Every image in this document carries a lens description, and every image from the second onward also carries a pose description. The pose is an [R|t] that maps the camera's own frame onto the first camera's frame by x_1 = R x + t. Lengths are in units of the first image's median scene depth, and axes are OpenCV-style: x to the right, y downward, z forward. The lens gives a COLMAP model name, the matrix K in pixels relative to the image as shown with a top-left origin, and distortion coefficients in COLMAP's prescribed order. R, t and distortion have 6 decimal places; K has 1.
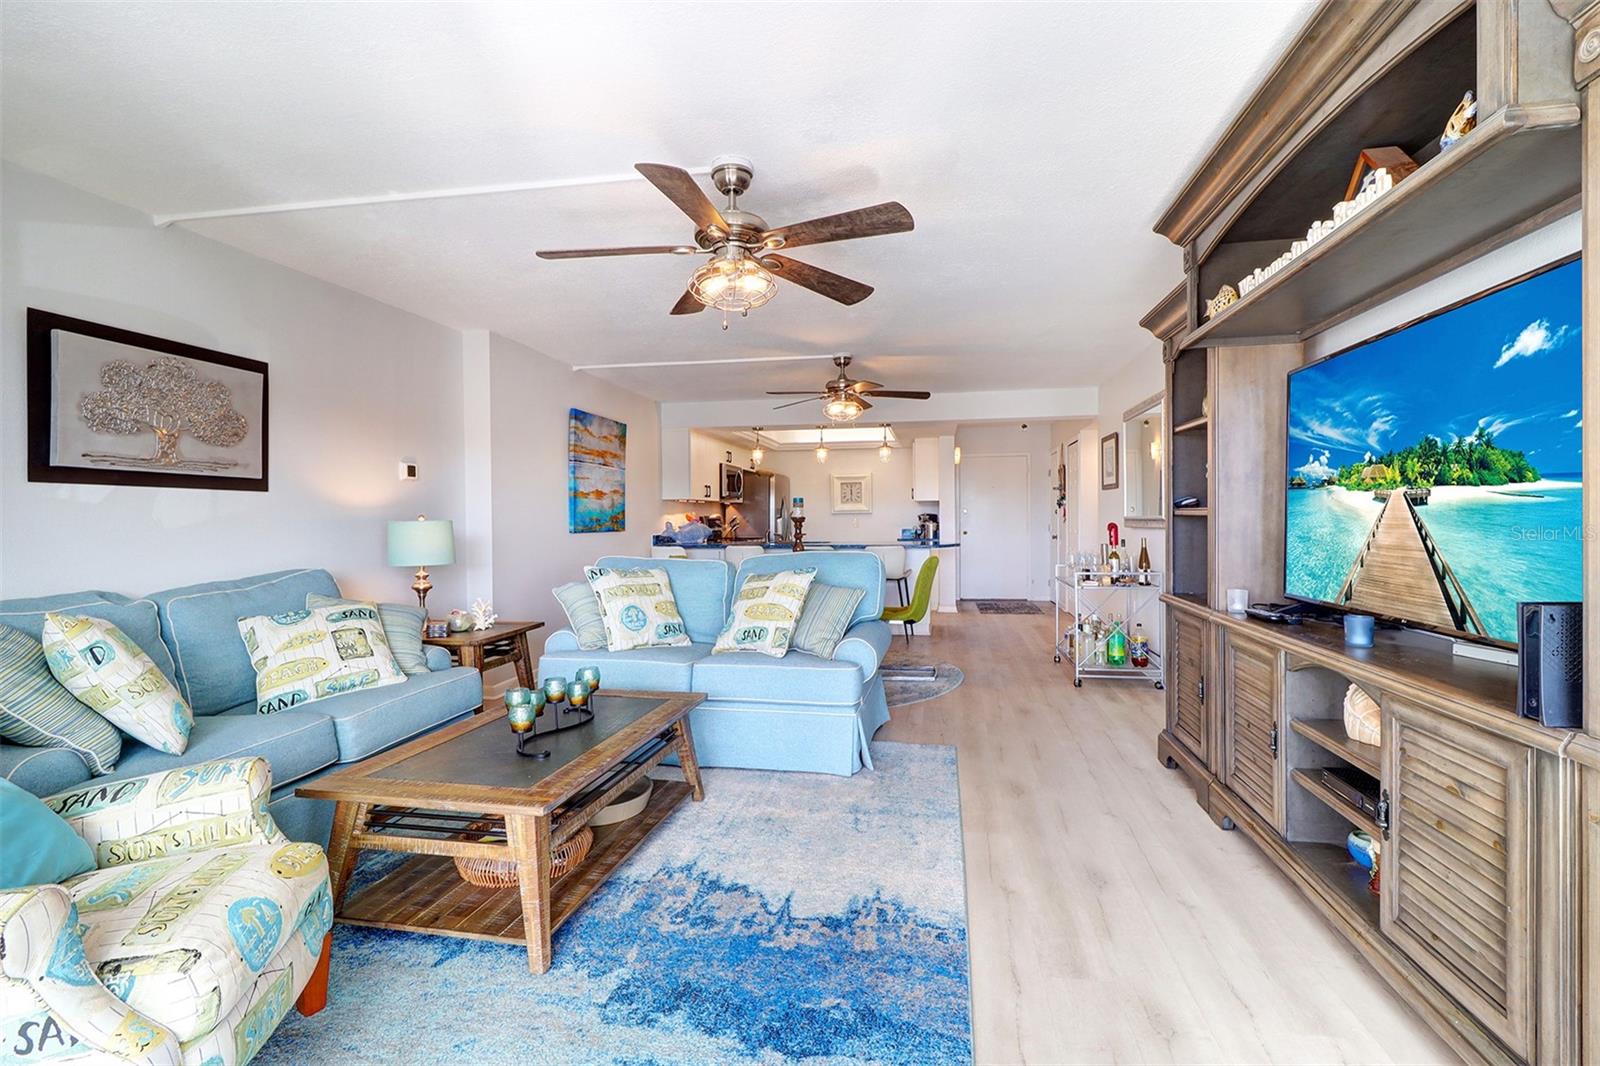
lens RADIAL K [[741.6, 0, 809.1], [0, 741.6, 517.6], [0, 0, 1]] dist [0.008028, 0.000269]
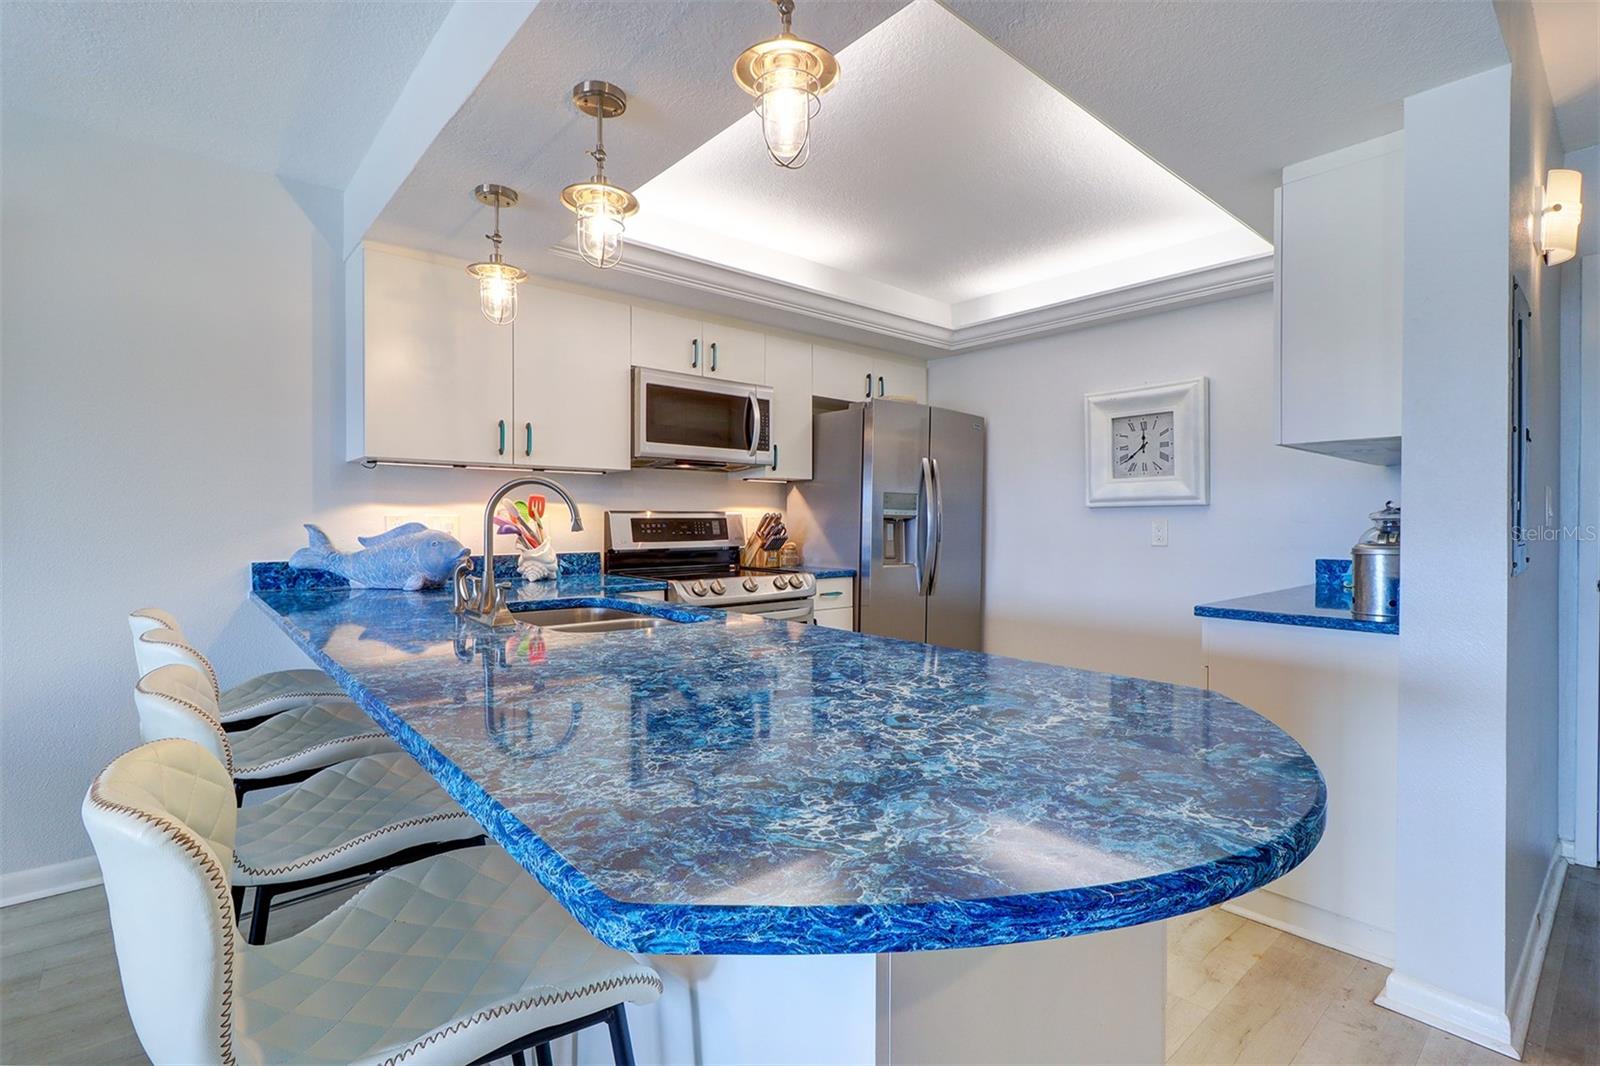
lens RADIAL K [[741.6, 0, 814.7], [0, 741.6, 522.7], [0, 0, 1]] dist [0.008028, 0.000269]
pose [[0.778777, 0.011091, -0.627203, 0.705697], [-0.007118, 0.999936, 0.008844, -0.000075], [0.627261, -0.002423, 0.778806, 2.942522]]
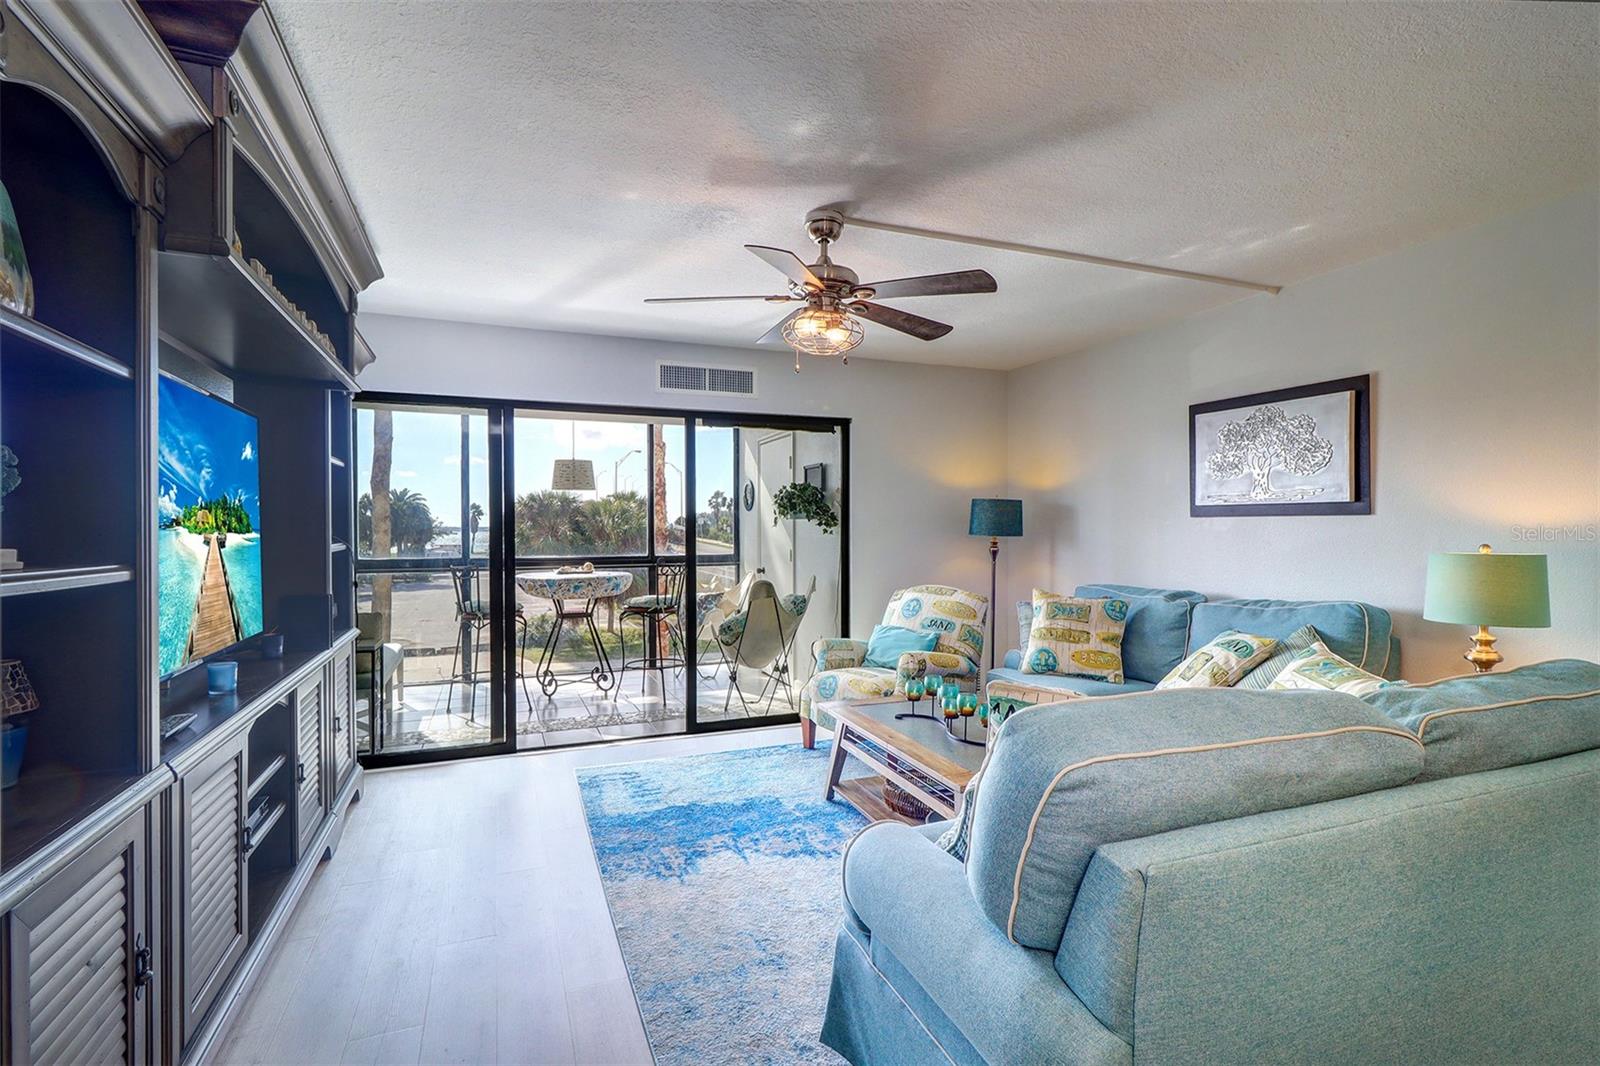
lens RADIAL K [[741.6, 0, 790.5], [0, 741.6, 539.6], [0, 0, 1]] dist [0.008028, 0.000269]
pose [[-0.856754, 0.012190, -0.515582, 0.546417], [0.003948, 0.999846, 0.017080, -0.040825], [0.515711, 0.012598, -0.856670, 2.116127]]
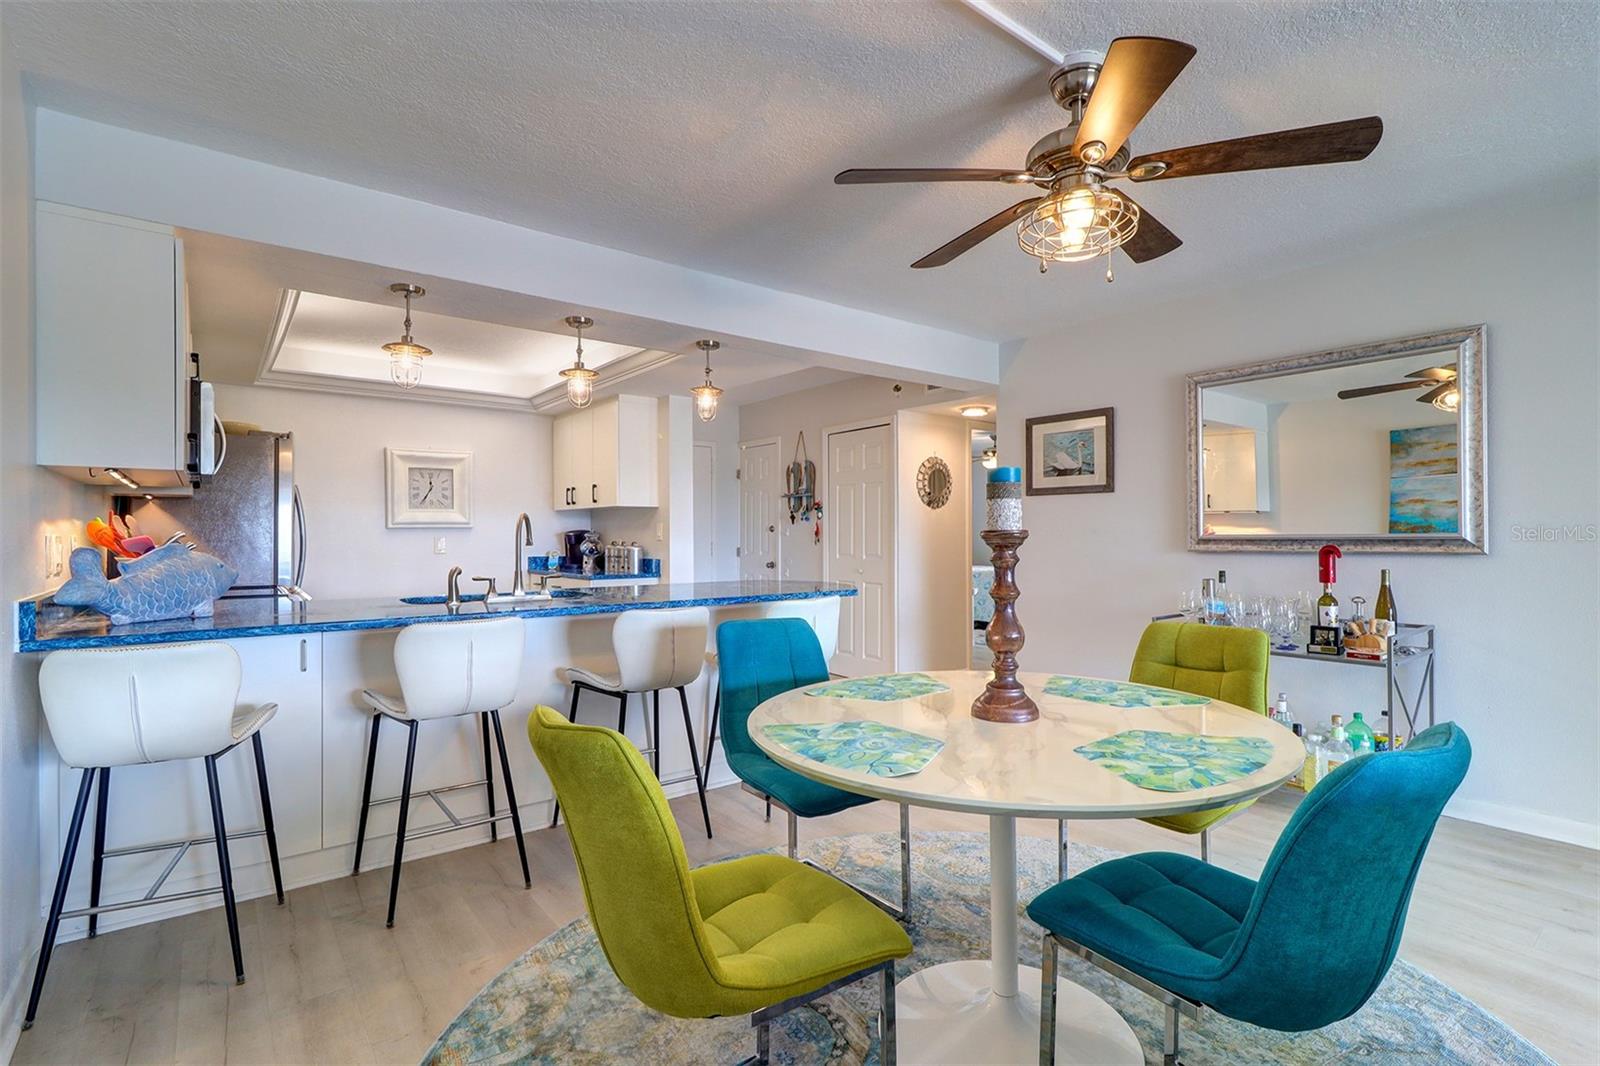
lens RADIAL K [[741.6, 0, 800.3], [0, 741.6, 529.6], [0, 0, 1]] dist [0.008028, 0.000269]
pose [[0.660550, 0.011338, 0.750696, -0.740100], [-0.002078, 0.999910, -0.013273, 0.007633], [-0.750779, 0.007208, 0.660514, 2.139088]]
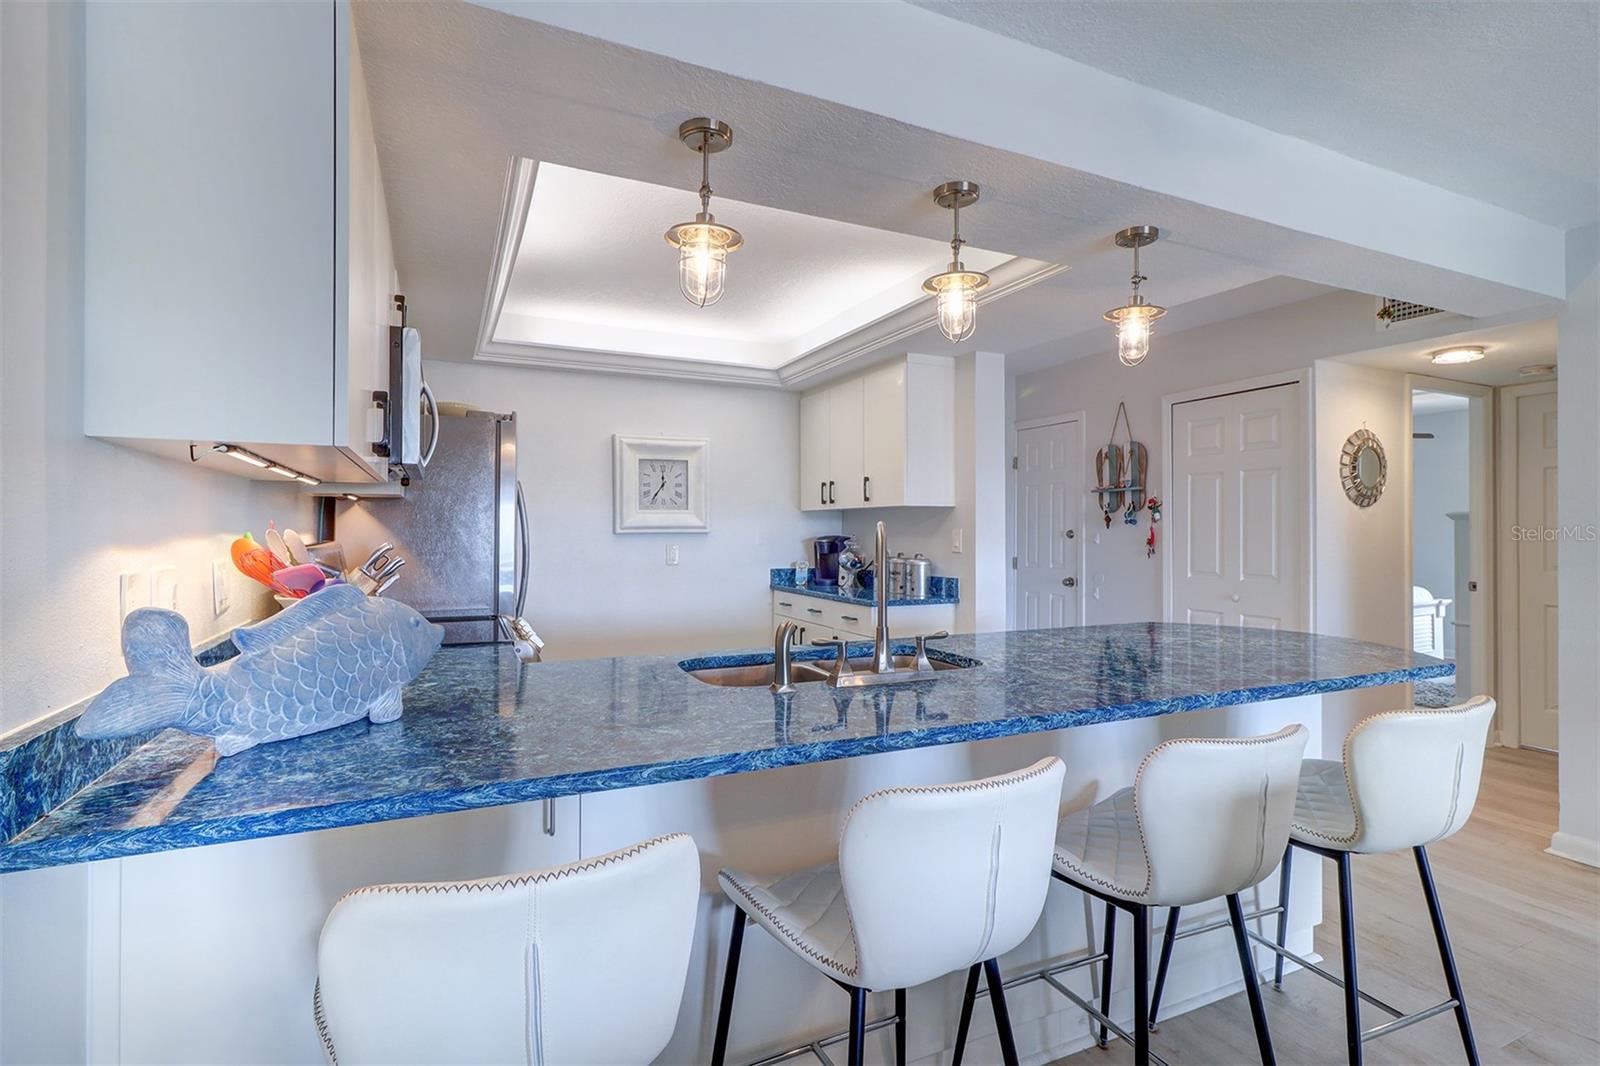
lens RADIAL K [[741.6, 0, 790.5], [0, 741.6, 519.2], [0, 0, 1]] dist [0.008028, 0.000269]
pose [[0.814447, 0.018650, 0.579938, -0.583301], [-0.007755, 0.999744, -0.021259, -0.025056], [-0.580186, 0.012816, 0.814383, 2.834759]]
